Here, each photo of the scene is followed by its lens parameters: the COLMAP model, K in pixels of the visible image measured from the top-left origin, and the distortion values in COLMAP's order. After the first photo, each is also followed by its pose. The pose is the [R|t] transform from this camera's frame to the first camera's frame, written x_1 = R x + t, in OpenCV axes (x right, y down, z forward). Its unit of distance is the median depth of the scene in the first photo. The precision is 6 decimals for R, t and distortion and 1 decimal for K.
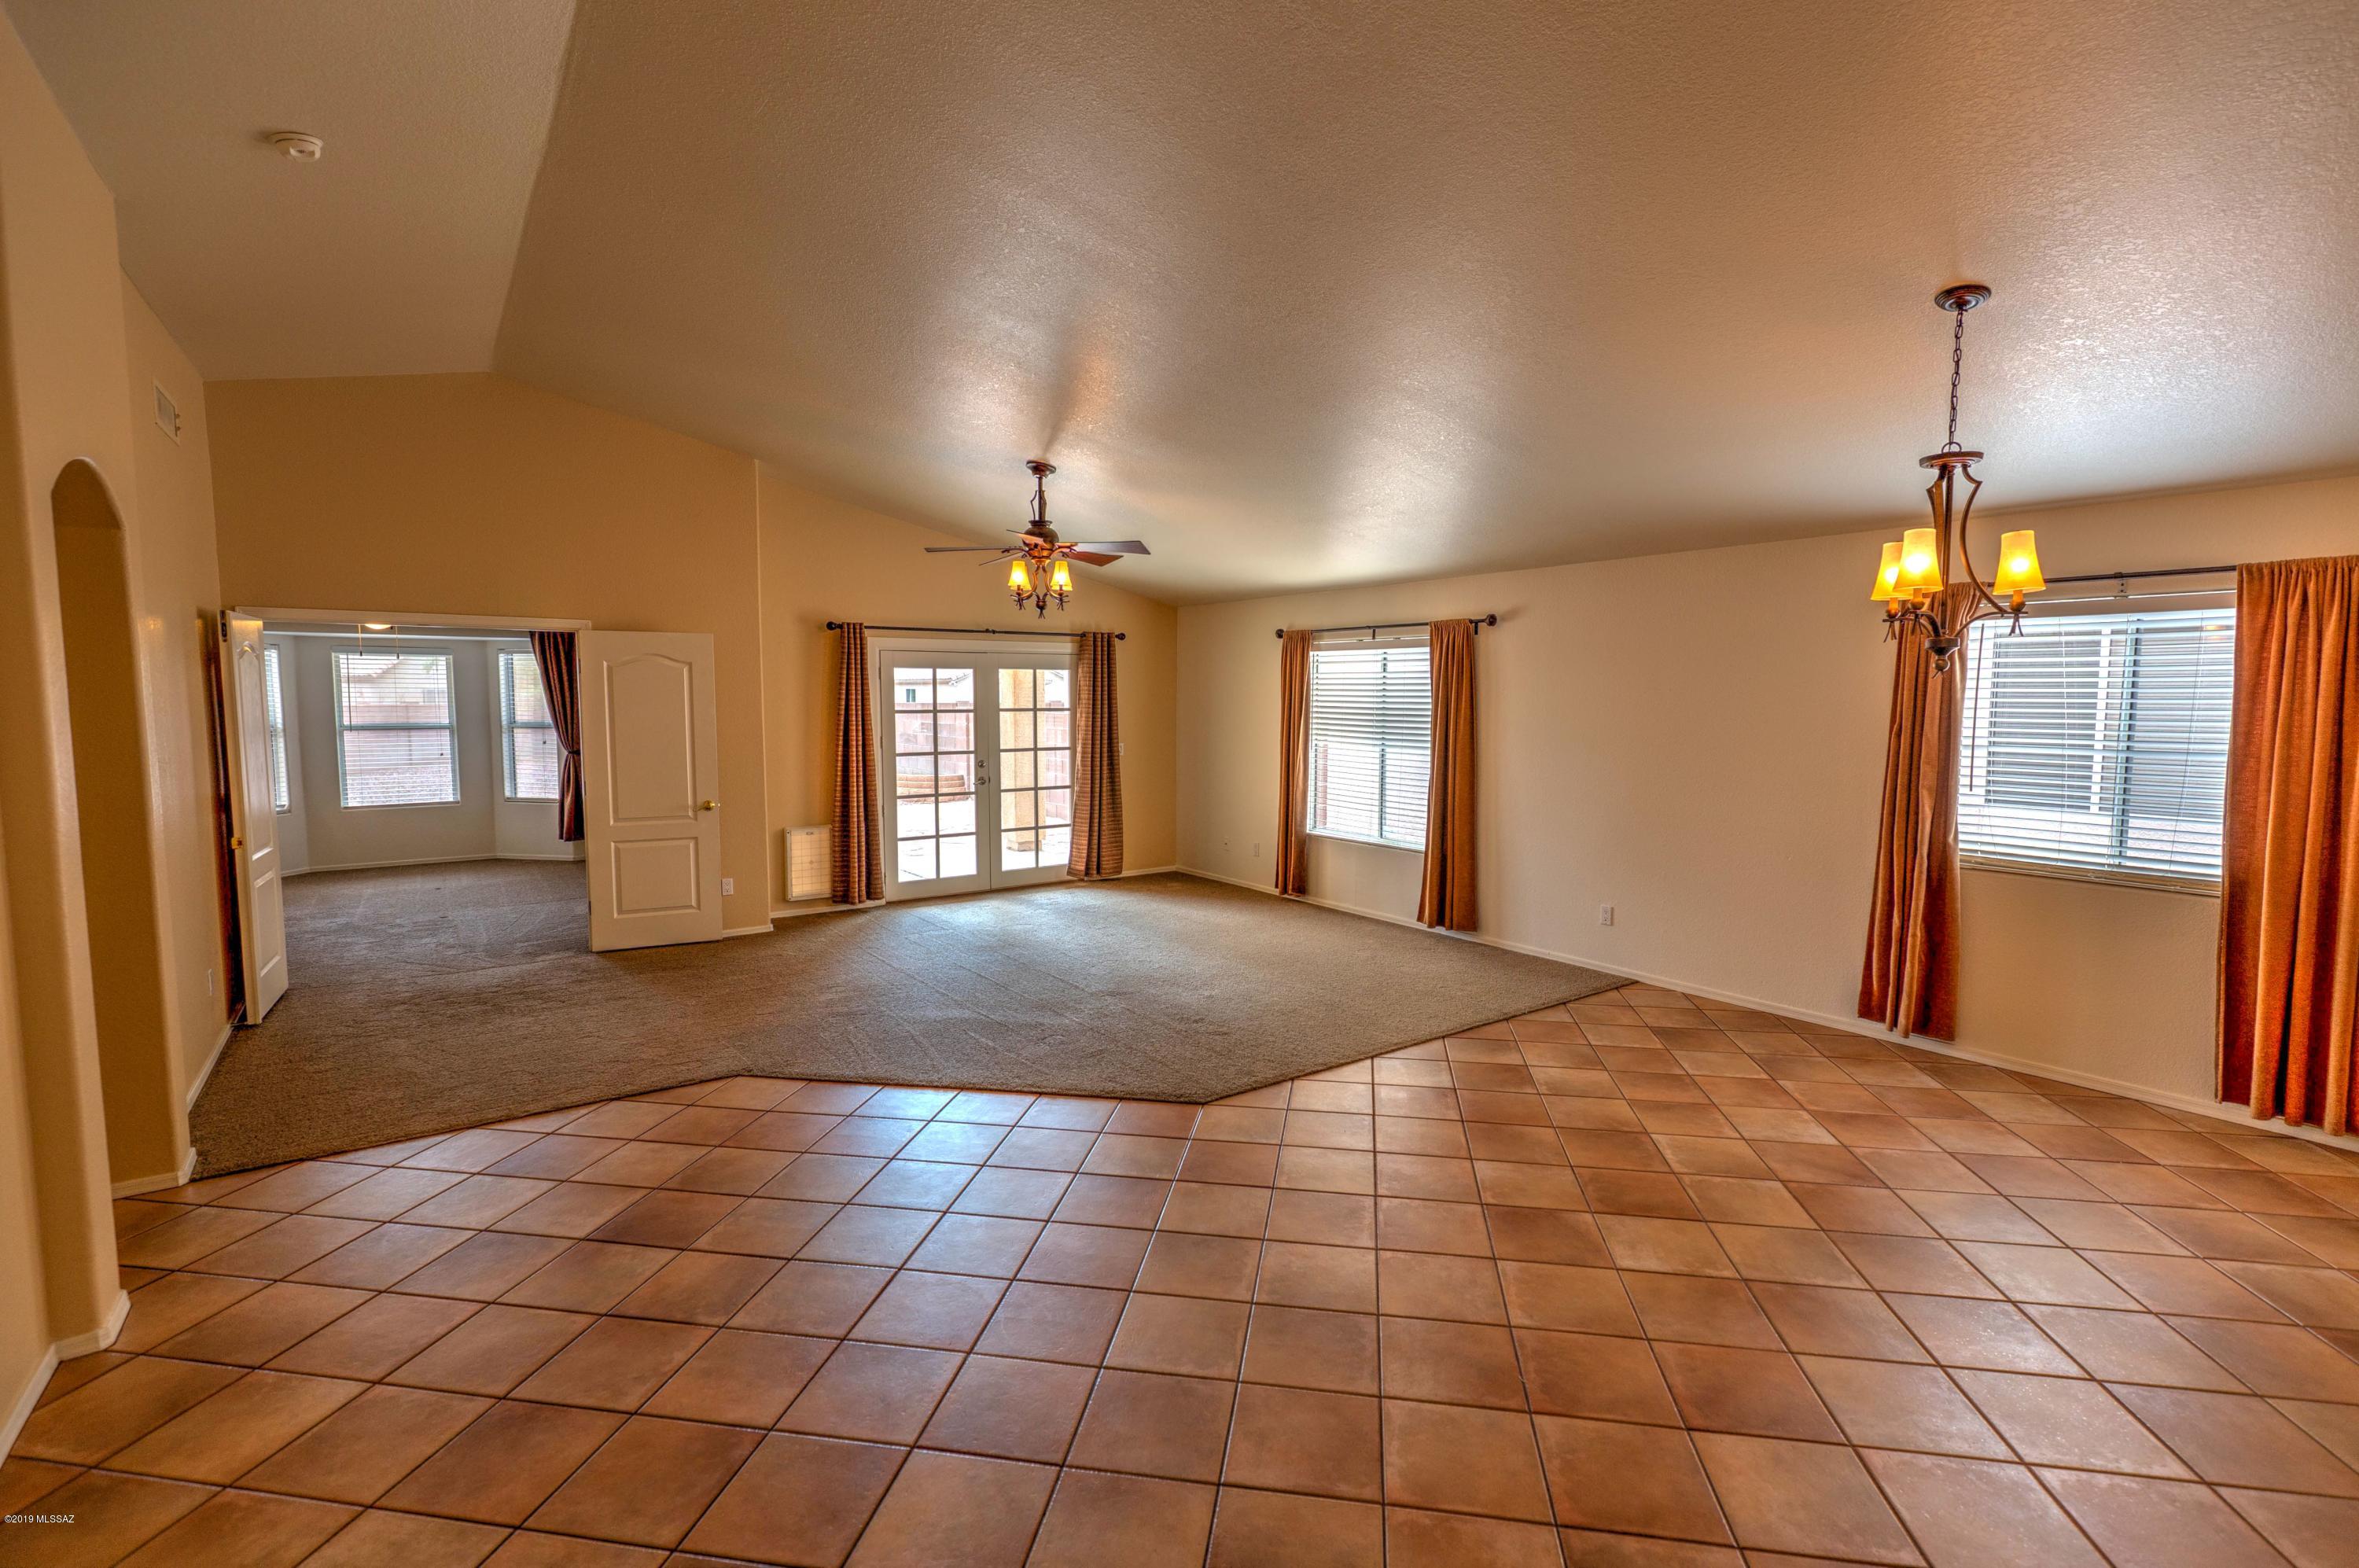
lens RADIAL K [[1059.8, 0, 1188.7], [0, 1059.8, 778.1], [0, 0, 1]] dist [0.008400, -0.000660]
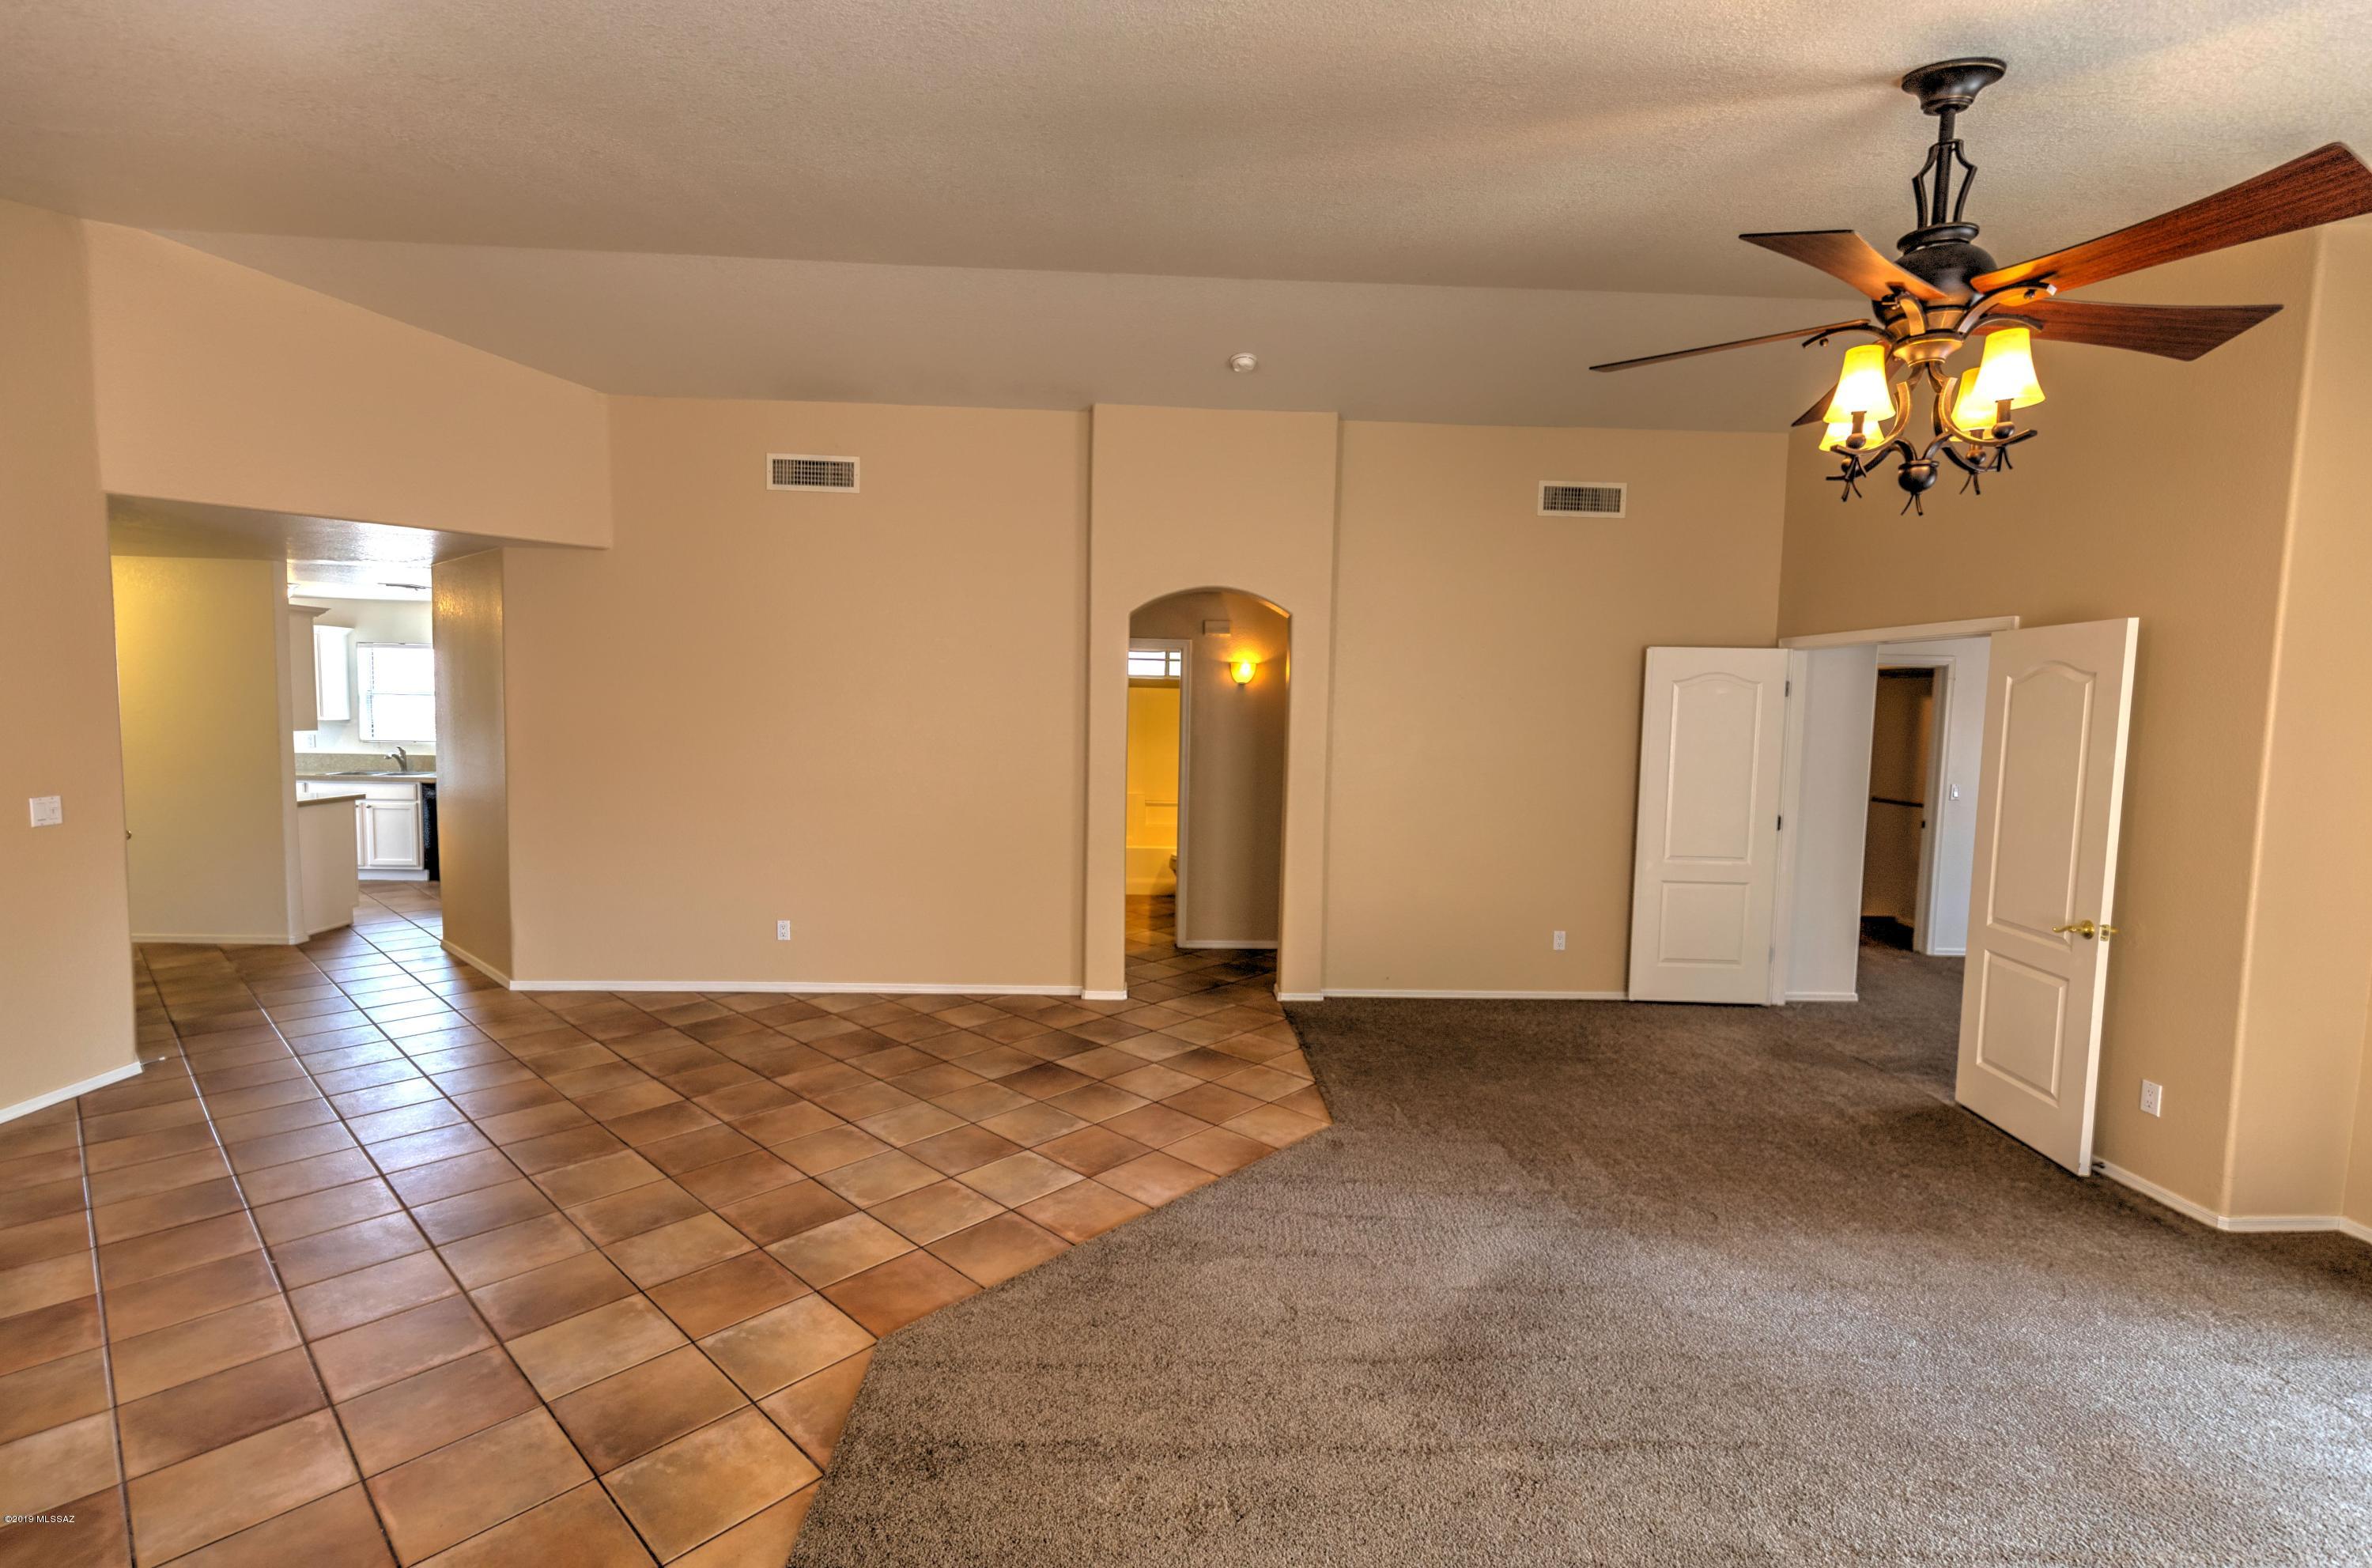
lens RADIAL K [[1070.5, 0, 1193.5], [0, 1070.5, 791.5], [0, 0, 1]] dist [0.001610, -0.000689]
pose [[-0.554031, 0.054920, -0.830682, 0.254367], [-0.088884, 0.988216, 0.124617, -0.070283], [0.827737, 0.142877, -0.542621, 0.868975]]
